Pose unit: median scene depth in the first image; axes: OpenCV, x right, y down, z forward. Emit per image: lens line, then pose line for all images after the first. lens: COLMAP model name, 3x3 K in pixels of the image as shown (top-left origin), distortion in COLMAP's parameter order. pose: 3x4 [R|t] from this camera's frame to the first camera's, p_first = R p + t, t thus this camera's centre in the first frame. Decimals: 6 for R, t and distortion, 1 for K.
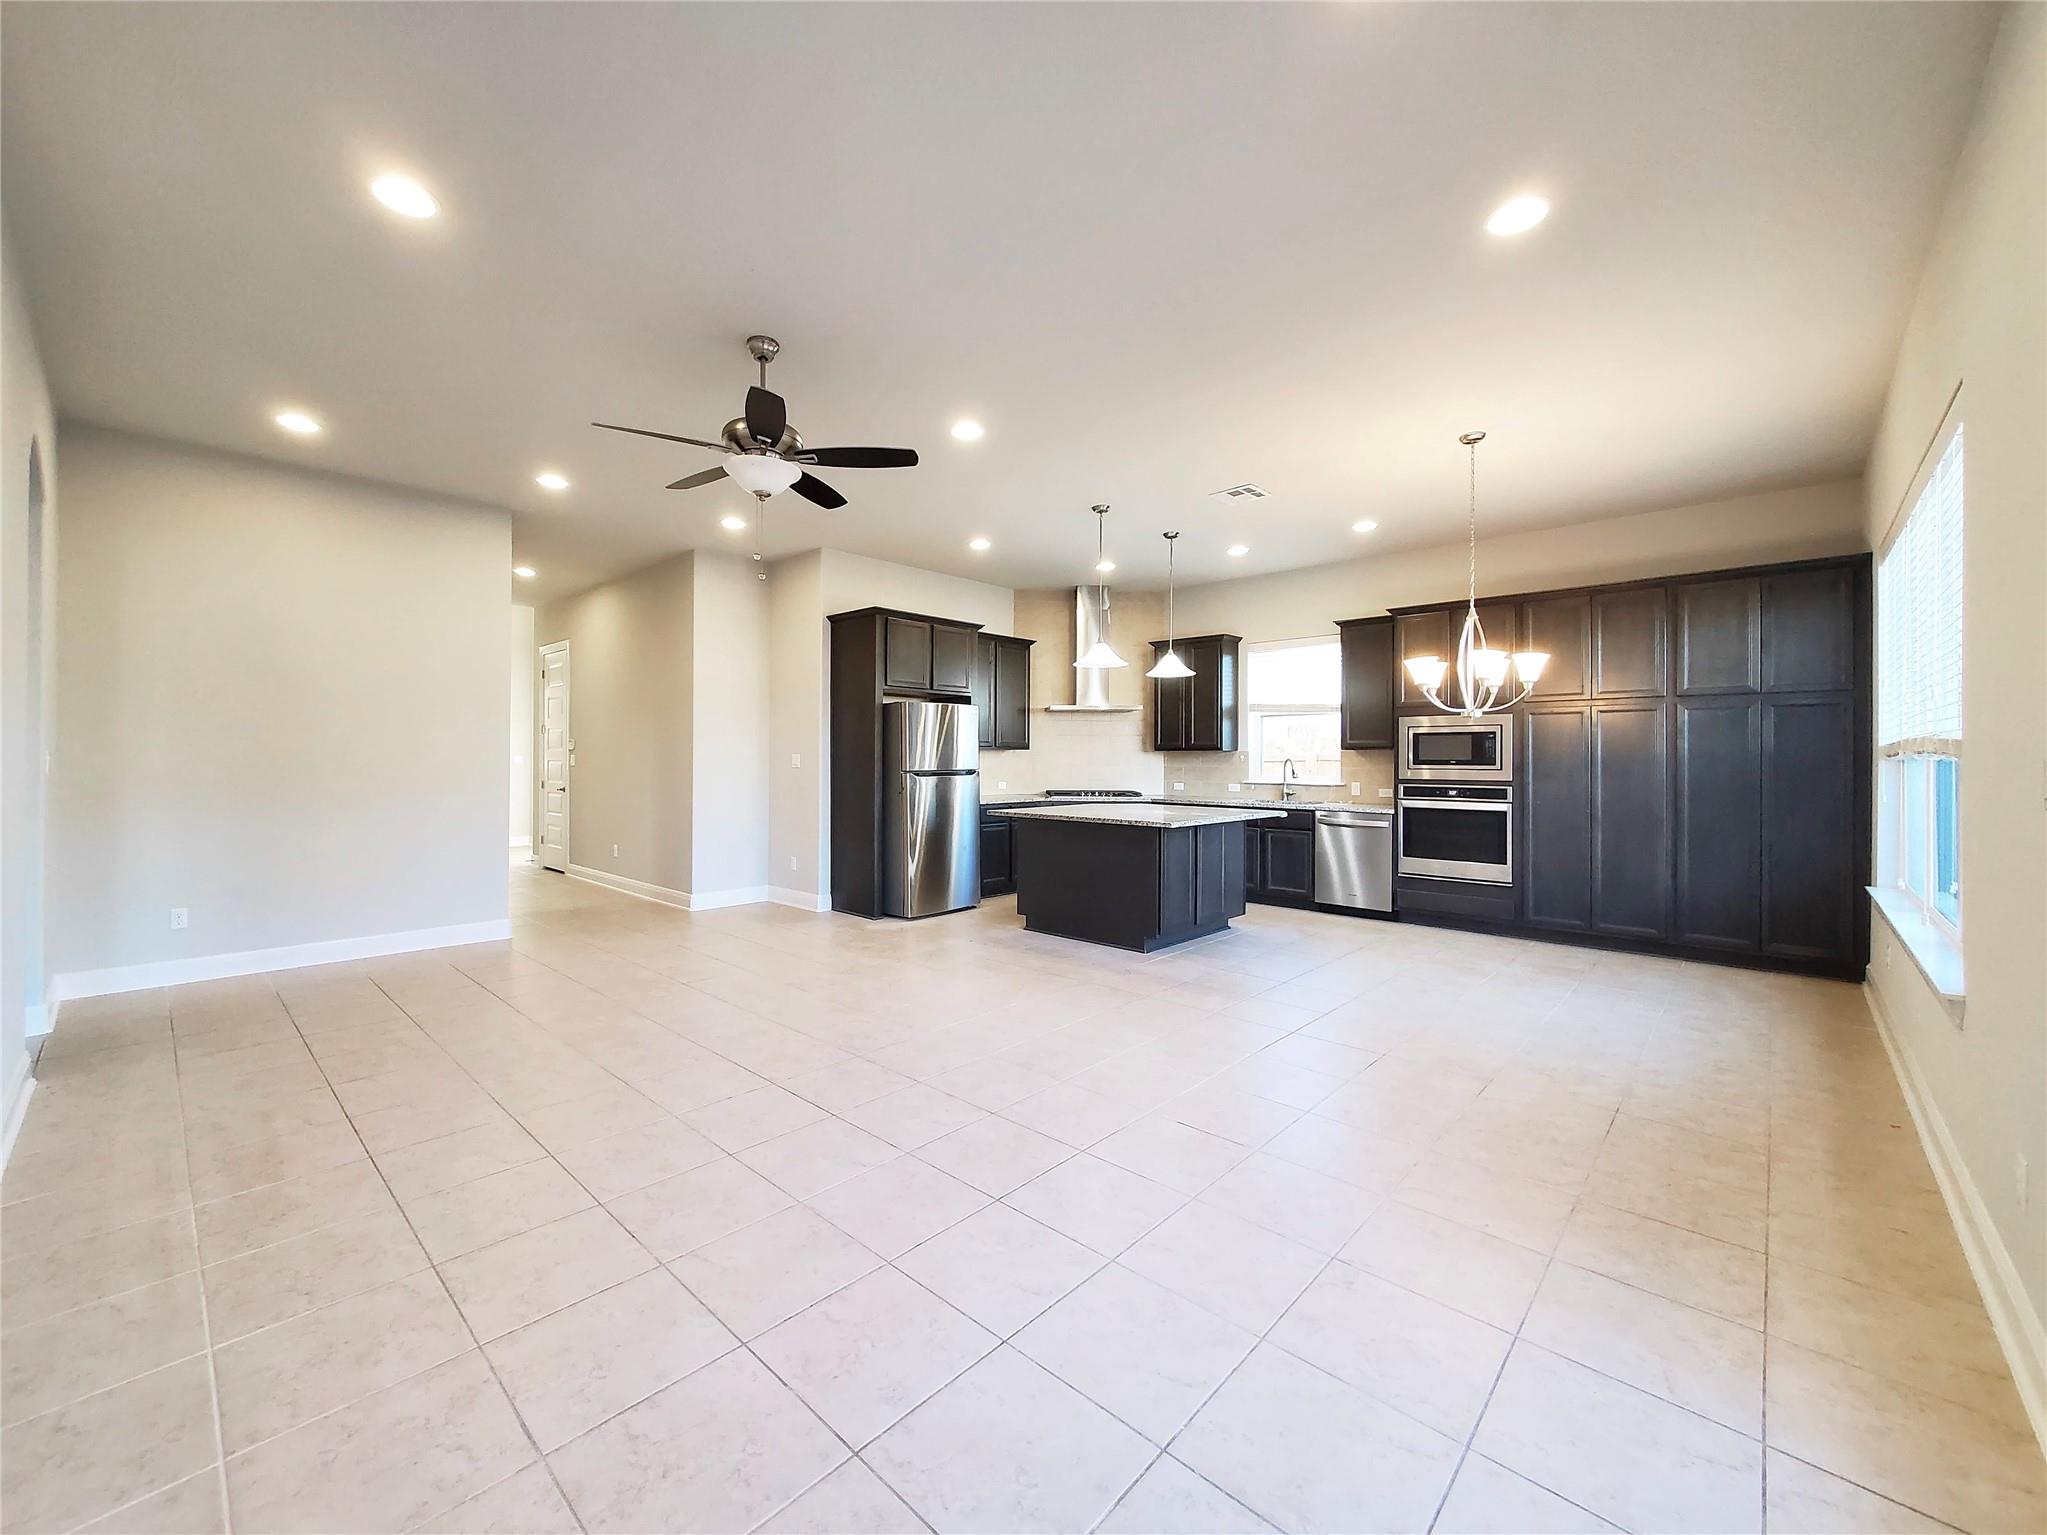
lens RADIAL K [[810.6, 0, 1000.8], [0, 810.6, 753.7], [0, 0, 1]] dist [-0.000422, -0.000091]
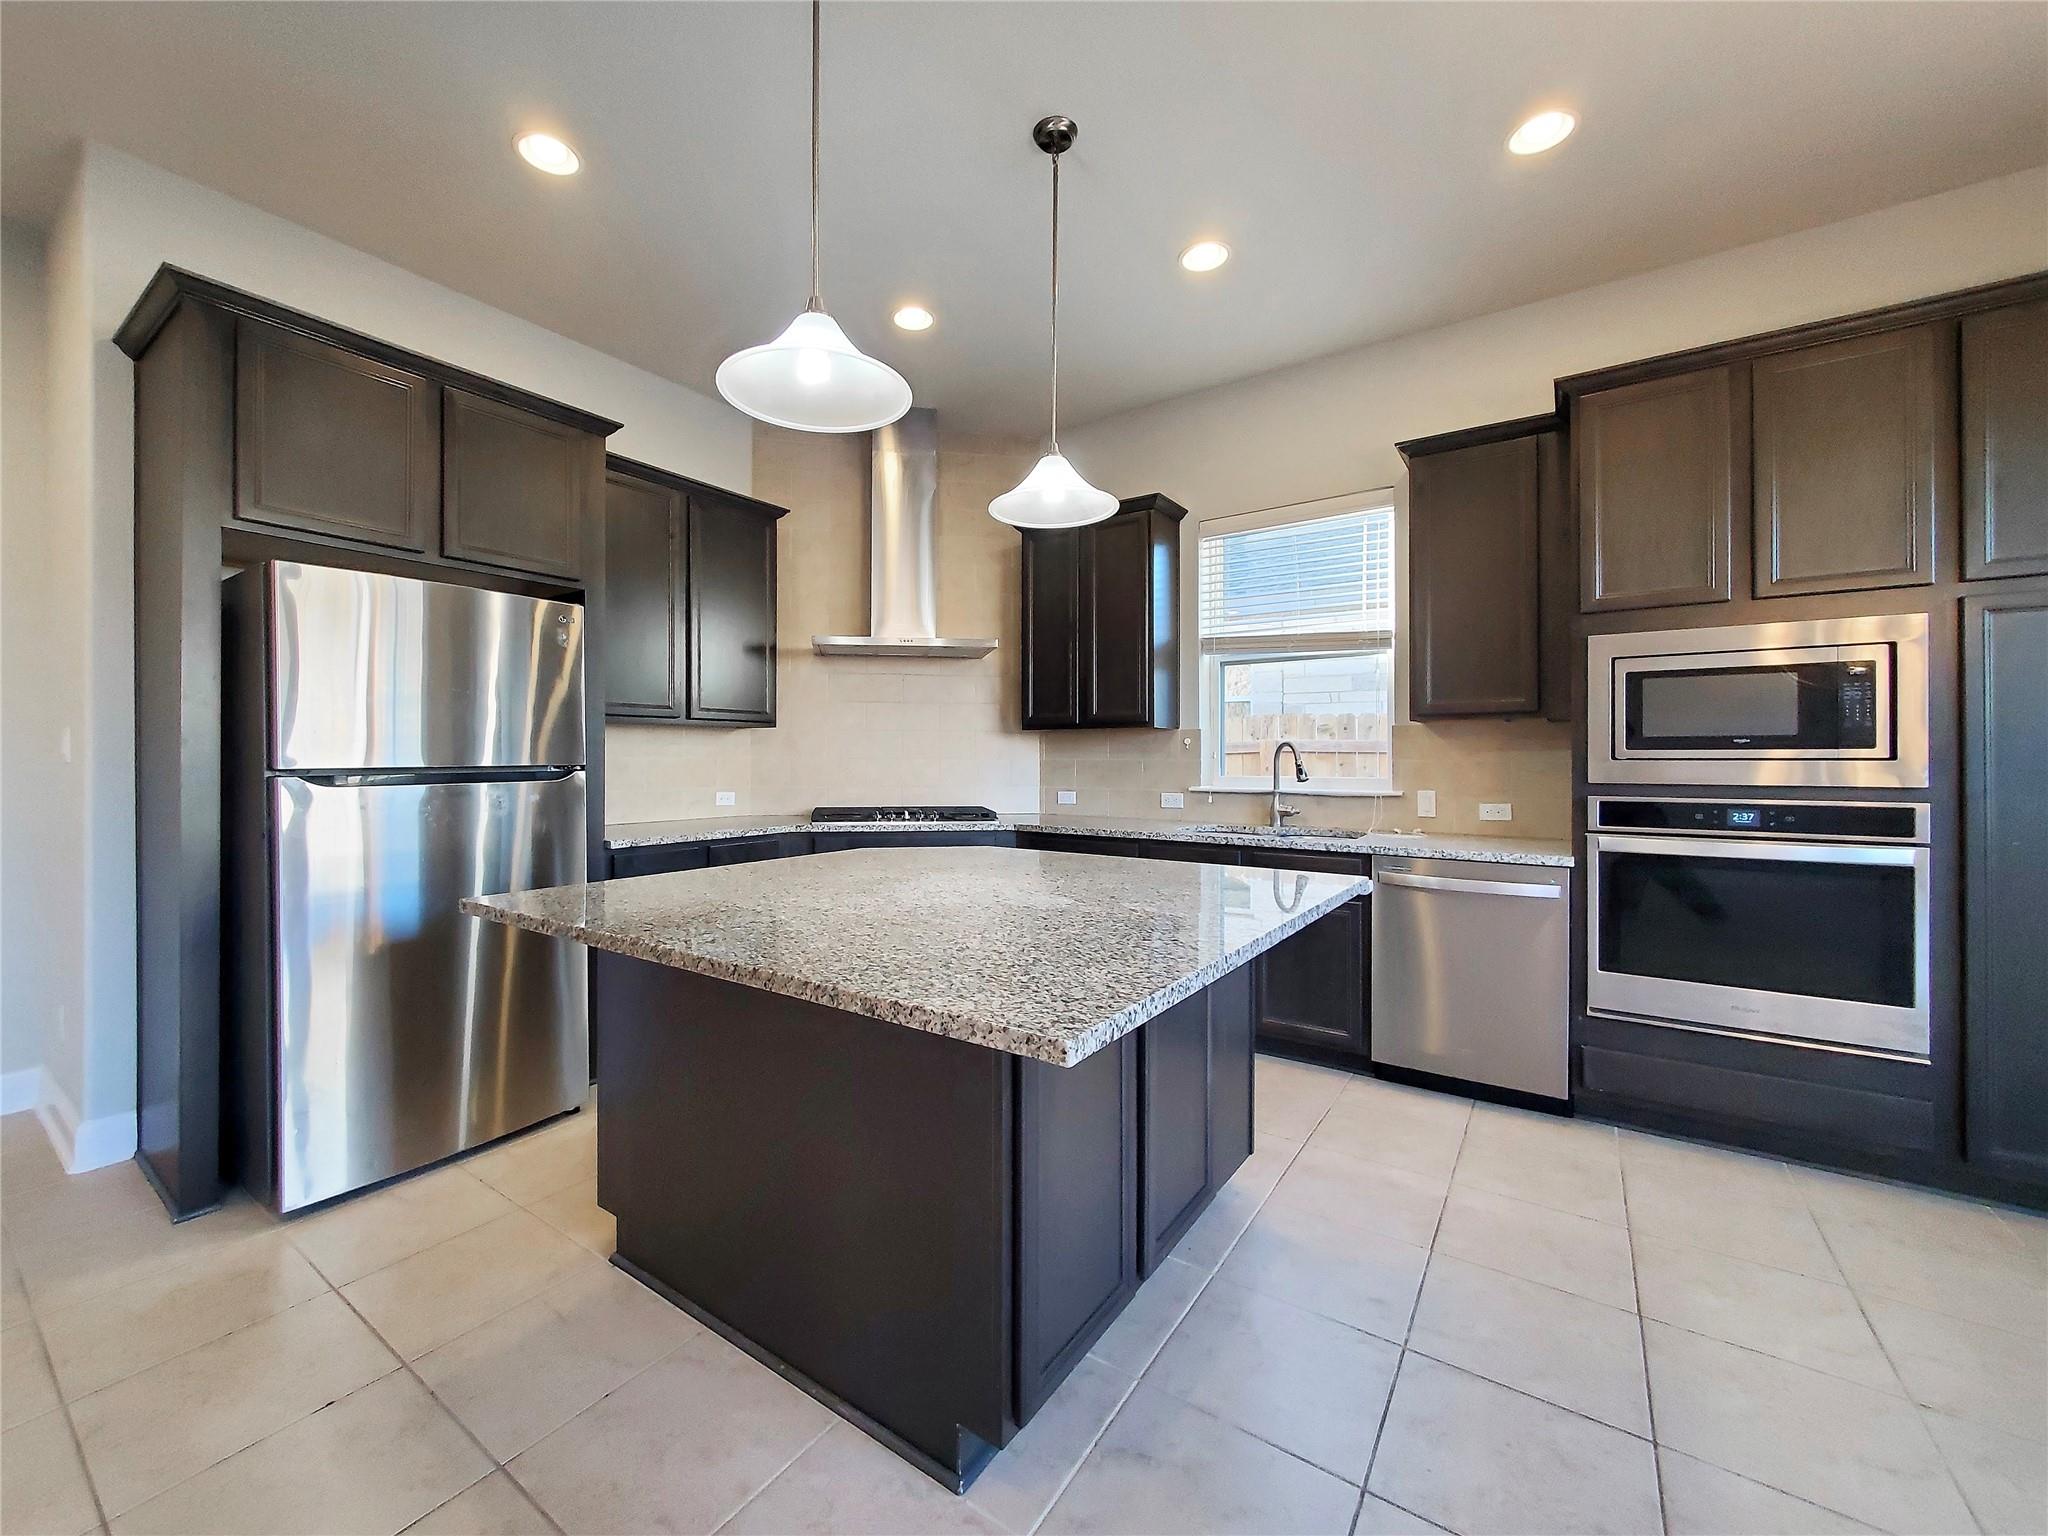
lens RADIAL K [[811.0, 0, 1001.3], [0, 811.0, 754.2], [0, 0, 1]] dist [-0.000422, -0.000091]
pose [[0.989749, -0.001028, 0.142815, 0.121953], [0.001050, 0.999999, -0.000080, 0.014351], [-0.142814, 0.000229, 0.989749, 0.580812]]
